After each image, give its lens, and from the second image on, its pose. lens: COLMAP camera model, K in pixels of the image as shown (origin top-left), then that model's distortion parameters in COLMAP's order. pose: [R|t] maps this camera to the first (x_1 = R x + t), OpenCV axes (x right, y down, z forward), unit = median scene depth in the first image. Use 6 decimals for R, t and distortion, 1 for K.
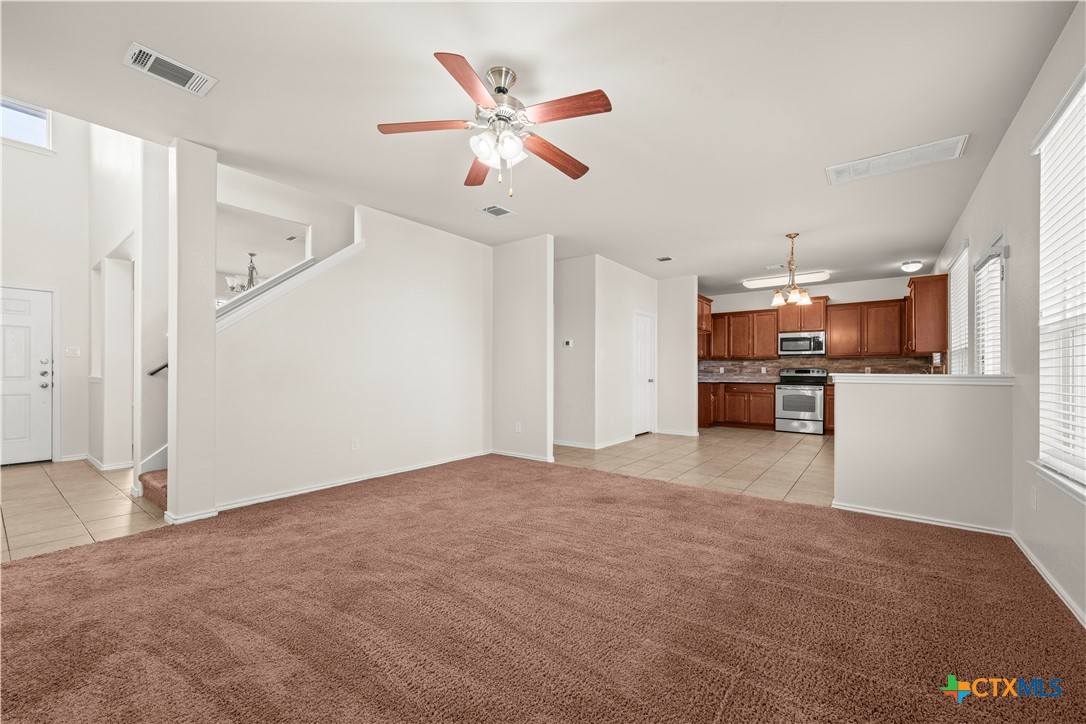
lens RADIAL K [[431.0, 0, 549.7], [0, 431.0, 369.5], [0, 0, 1]] dist [0.001976, -0.000763]
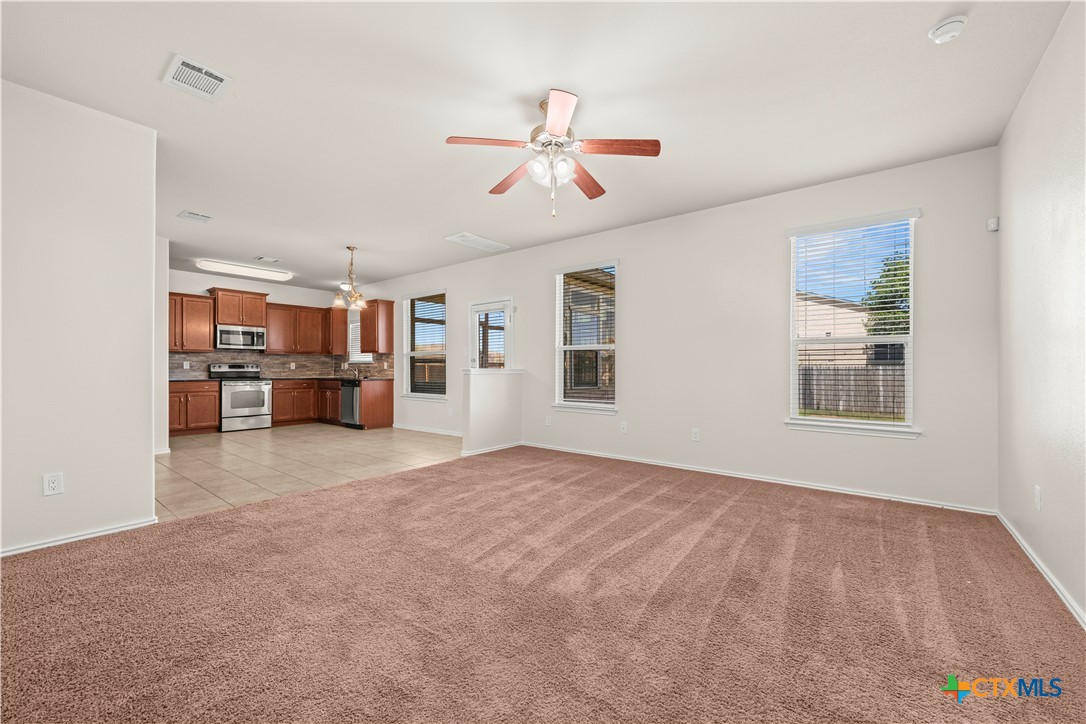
lens RADIAL K [[431.0, 0, 548.3], [0, 431.0, 366.2], [0, 0, 1]] dist [0.001976, -0.000763]
pose [[0.013486, -0.001049, 0.999909, -0.370837], [-0.005470, 0.999984, 0.001123, -0.001106], [-0.999894, -0.005484, 0.013480, 0.295356]]
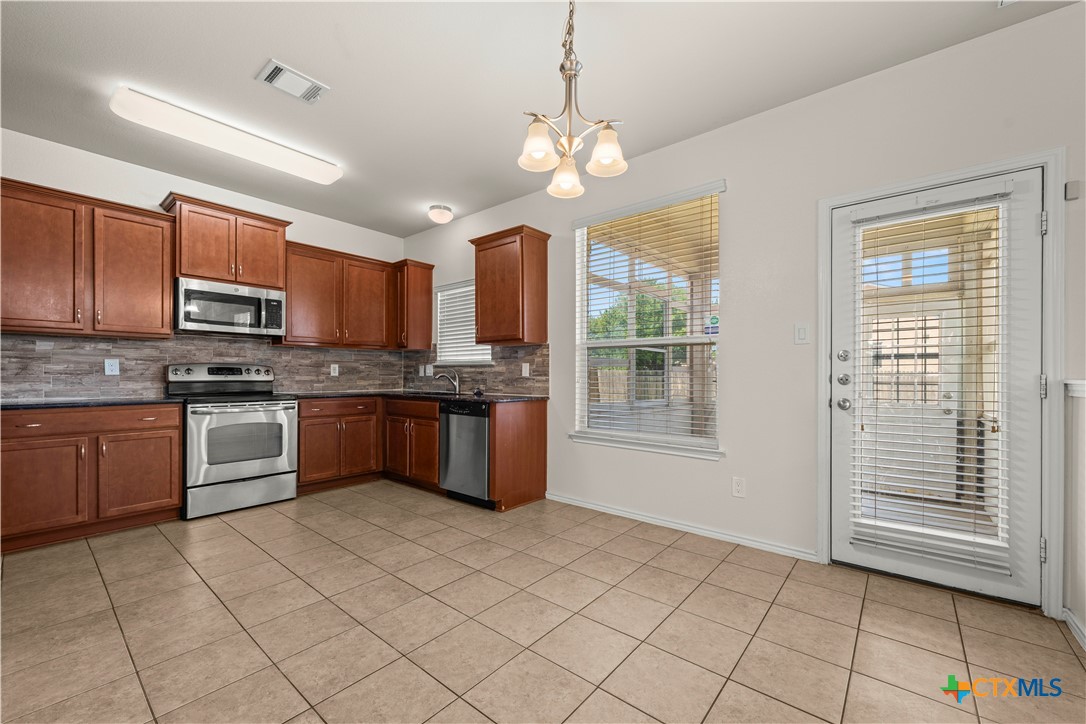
lens RADIAL K [[431.0, 0, 548.5], [0, 431.0, 375.8], [0, 0, 1]] dist [0.001976, -0.000763]
pose [[0.040088, -0.008311, 0.999162, 0.138860], [-0.009099, 0.999921, 0.008682, 0.002897], [-0.999155, -0.009439, 0.040009, 0.642499]]
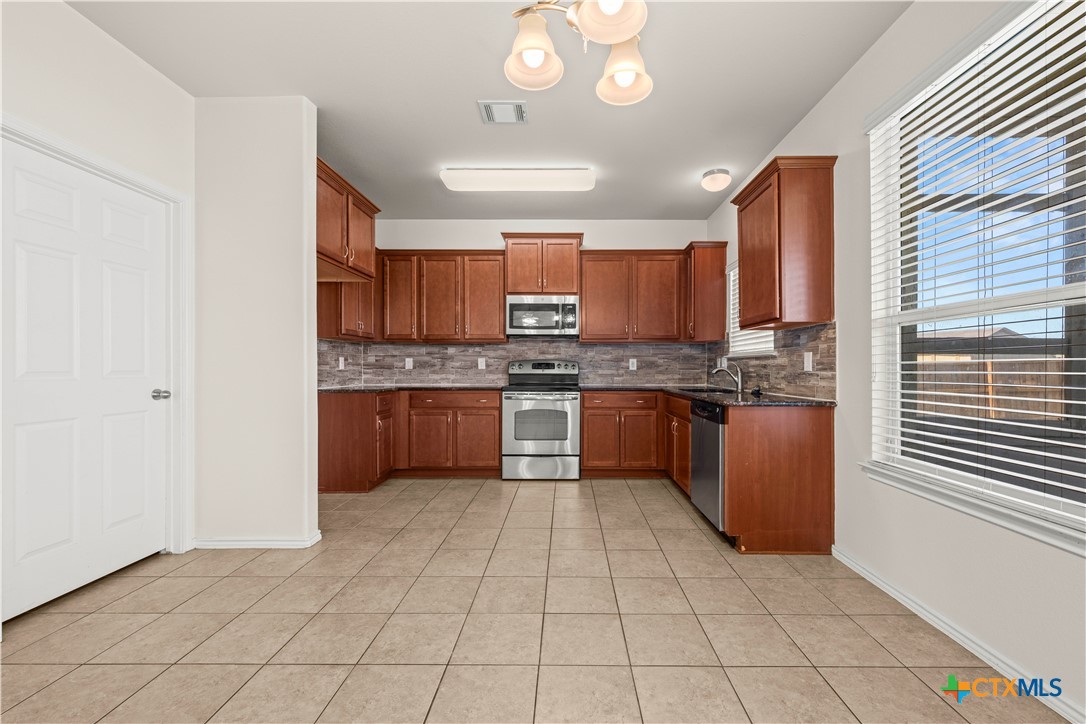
lens RADIAL K [[431.0, 0, 565.0], [0, 431.0, 367.4], [0, 0, 1]] dist [0.001976, -0.000763]
pose [[0.798071, -0.004201, 0.602548, 0.266489], [-0.000339, 0.999972, 0.007421, 0.002690], [-0.602563, -0.006126, 0.798048, 0.530715]]
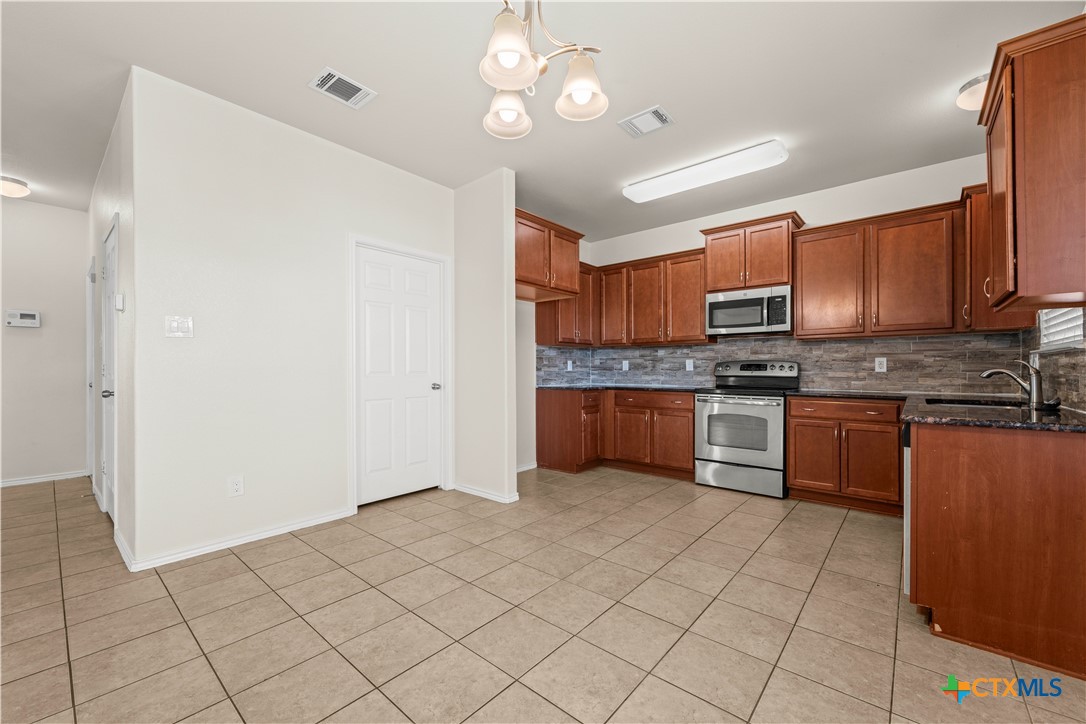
lens RADIAL K [[431.0, 0, 553.9], [0, 431.0, 369.4], [0, 0, 1]] dist [0.001976, -0.000763]
pose [[0.998844, -0.005138, -0.047797, 0.375517], [0.005412, 0.999970, 0.005603, 0.003322], [0.047767, -0.005855, 0.998841, 0.475187]]
